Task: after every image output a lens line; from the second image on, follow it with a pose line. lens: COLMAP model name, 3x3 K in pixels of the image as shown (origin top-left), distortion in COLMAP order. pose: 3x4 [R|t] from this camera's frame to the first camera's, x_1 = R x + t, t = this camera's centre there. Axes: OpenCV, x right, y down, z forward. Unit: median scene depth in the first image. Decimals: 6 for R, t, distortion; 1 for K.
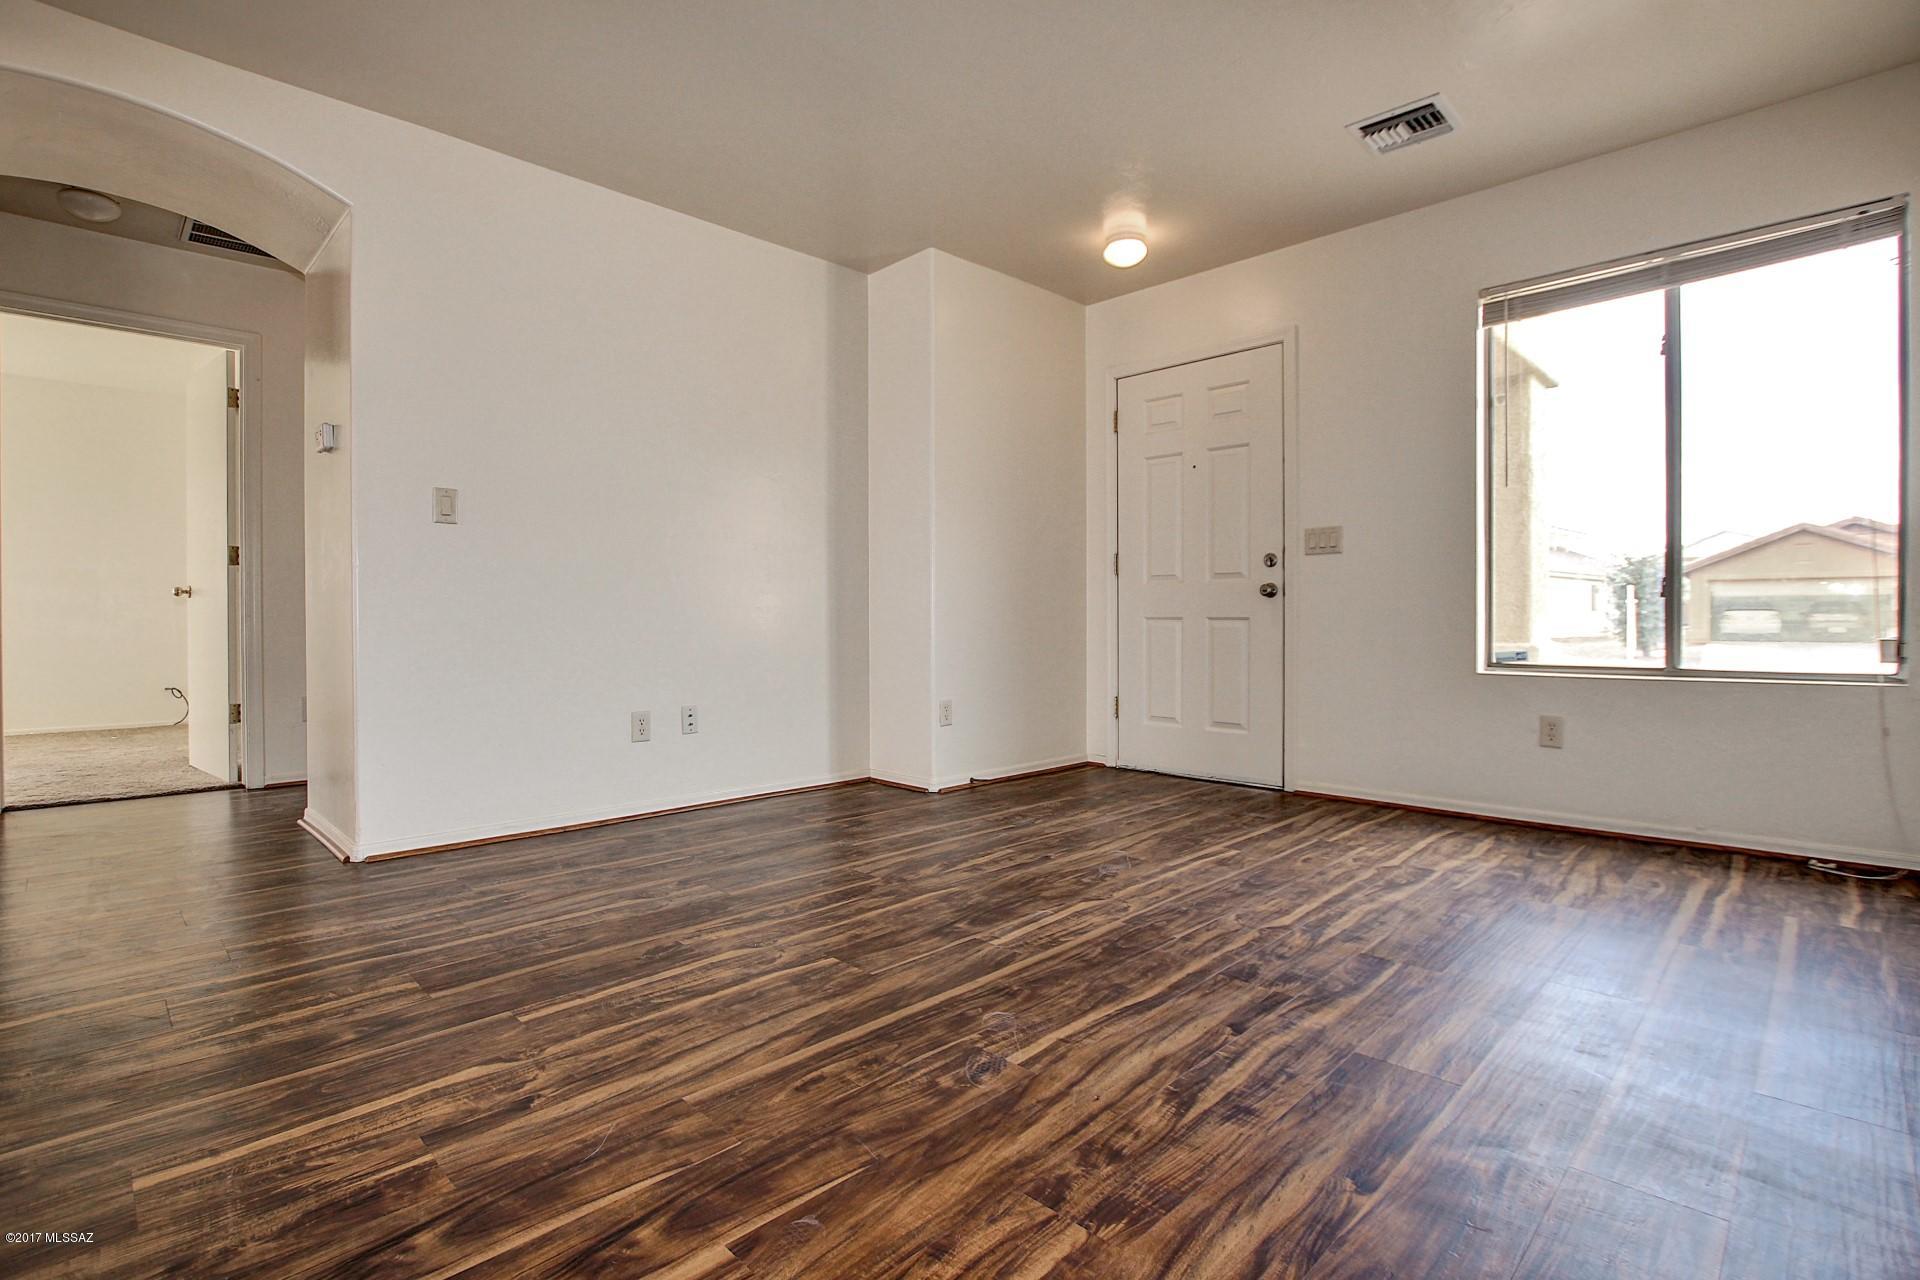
lens RADIAL K [[900.2, 0, 963.3], [0, 900.2, 633.0], [0, 0, 1]] dist [-0.031372, 0.000068]
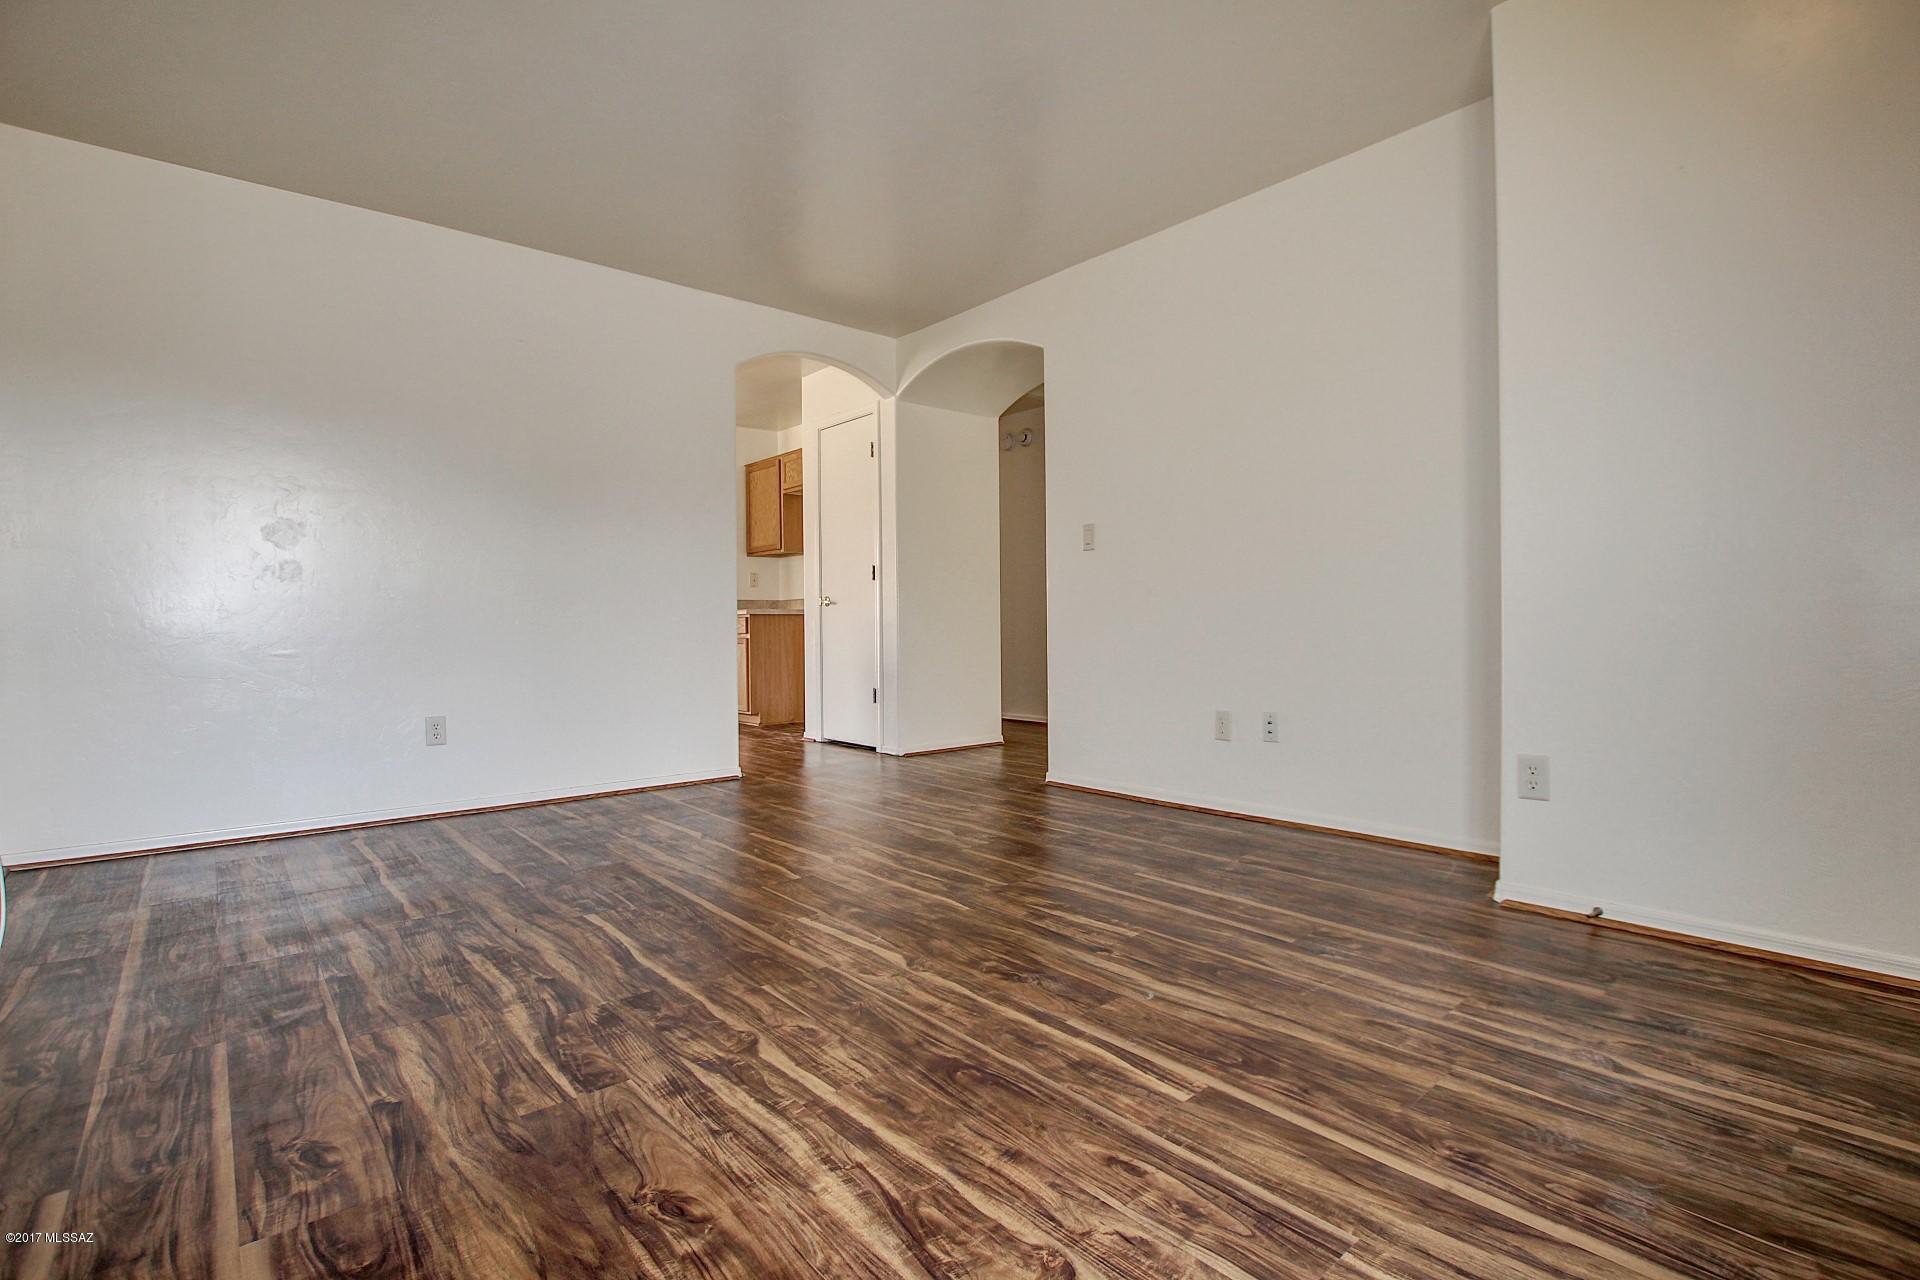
lens RADIAL K [[900.2, 0, 963.3], [0, 900.2, 633.0], [0, 0, 1]] dist [-0.031372, 0.000068]
pose [[-0.078869, 0.011180, -0.996822, 1.020331], [-0.006070, 0.999913, 0.011695, -0.016364], [0.996866, 0.006973, -0.078795, 1.179853]]
